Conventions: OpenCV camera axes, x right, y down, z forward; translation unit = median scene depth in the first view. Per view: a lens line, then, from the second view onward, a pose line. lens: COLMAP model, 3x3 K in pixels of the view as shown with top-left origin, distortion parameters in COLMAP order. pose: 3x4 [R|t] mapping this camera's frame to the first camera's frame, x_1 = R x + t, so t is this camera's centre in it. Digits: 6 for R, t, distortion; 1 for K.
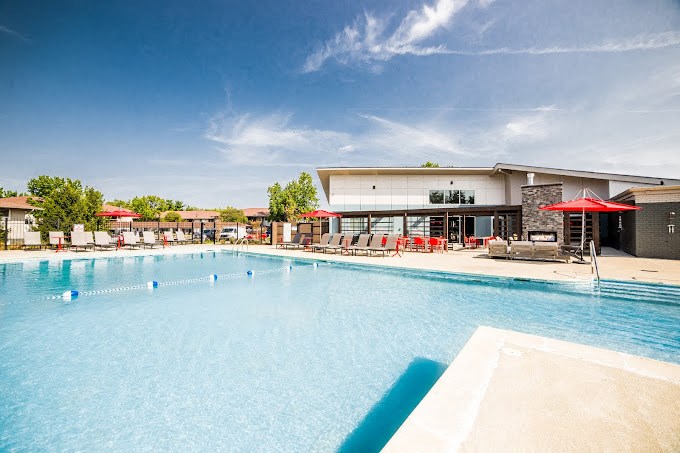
lens RADIAL K [[280.7, 0, 340.0], [0, 280.7, 226.5], [0, 0, 1]] dist [-0.103542, 0.042964]
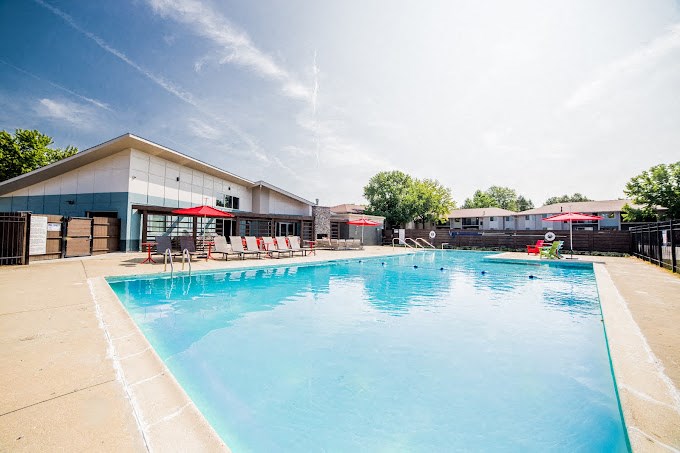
lens RADIAL K [[270.2, 0, 340.0], [0, 270.2, 226.5], [0, 0, 1]] dist [-0.110139, 0.037209]
pose [[0.110802, 0.022955, 0.993577, -0.572552], [-0.024626, 0.999490, -0.020345, 0.001897], [-0.993537, -0.022214, 0.111311, 0.438446]]
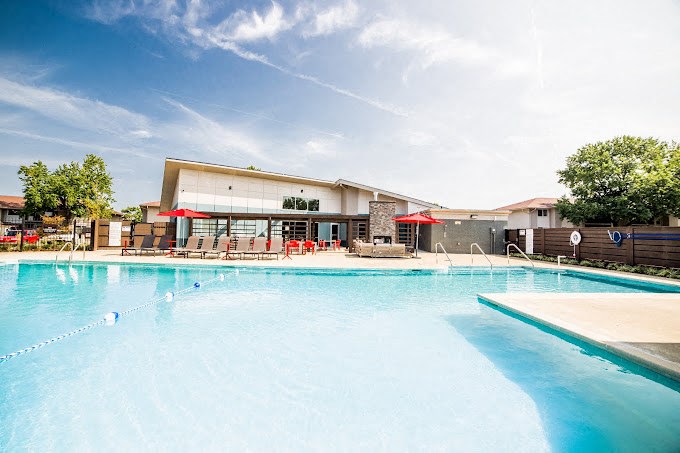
lens RADIAL K [[280.7, 0, 340.0], [0, 280.7, 226.5], [0, 0, 1]] dist [-0.103542, 0.042964]
pose [[0.769771, 0.030356, 0.637598, -0.184104], [-0.022872, 0.999539, -0.019975, 0.001764], [-0.637910, 0.000793, 0.770110, 0.040475]]
